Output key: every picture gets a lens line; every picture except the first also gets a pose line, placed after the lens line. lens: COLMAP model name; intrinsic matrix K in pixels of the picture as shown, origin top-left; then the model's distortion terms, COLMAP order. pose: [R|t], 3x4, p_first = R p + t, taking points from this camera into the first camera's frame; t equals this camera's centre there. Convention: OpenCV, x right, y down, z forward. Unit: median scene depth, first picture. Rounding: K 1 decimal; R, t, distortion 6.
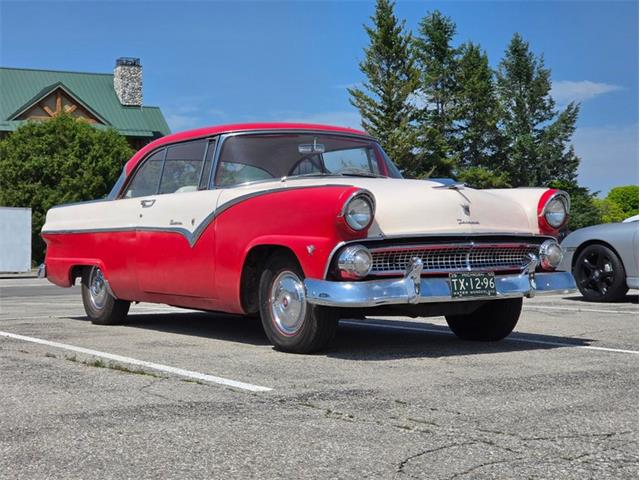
lens RADIAL K [[1194.3, 0, 320.0], [0, 1194.3, 240.0], [0, 0, 1]] dist [0.021729, 0.088178]
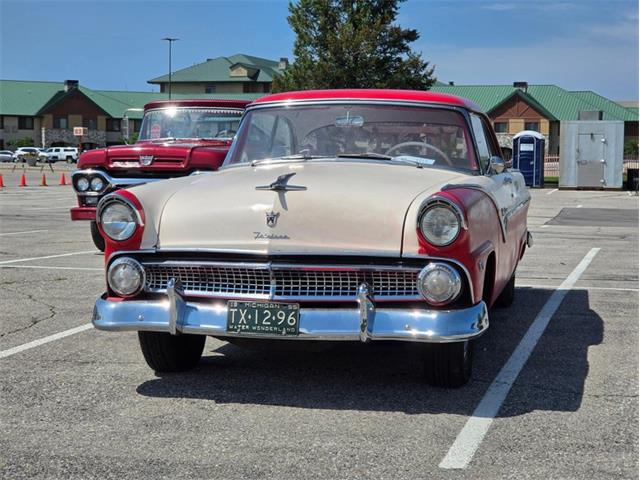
lens RADIAL K [[1208.7, 0, 320.0], [0, 1208.7, 240.0], [0, 0, 1]] dist [-0.437163, 5.746980]
pose [[0.677075, 0.075747, -0.732005, 0.715480], [-0.015383, 0.995928, 0.088829, -0.081911], [0.735753, -0.048884, 0.675483, 0.504301]]
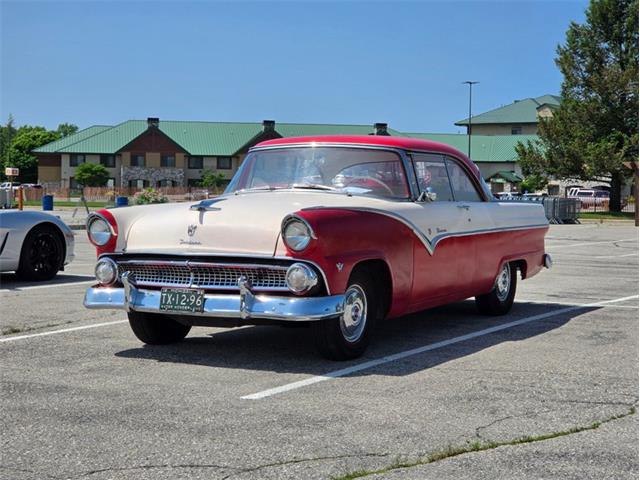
lens RADIAL K [[1194.3, 0, 320.0], [0, 1194.3, 240.0], [0, 0, 1]] dist [0.021729, 0.088178]
pose [[0.463032, 0.057060, -0.884503, 1.140287], [-0.010877, 0.998216, 0.058702, -0.082174], [0.886275, -0.017560, 0.462827, 0.608390]]
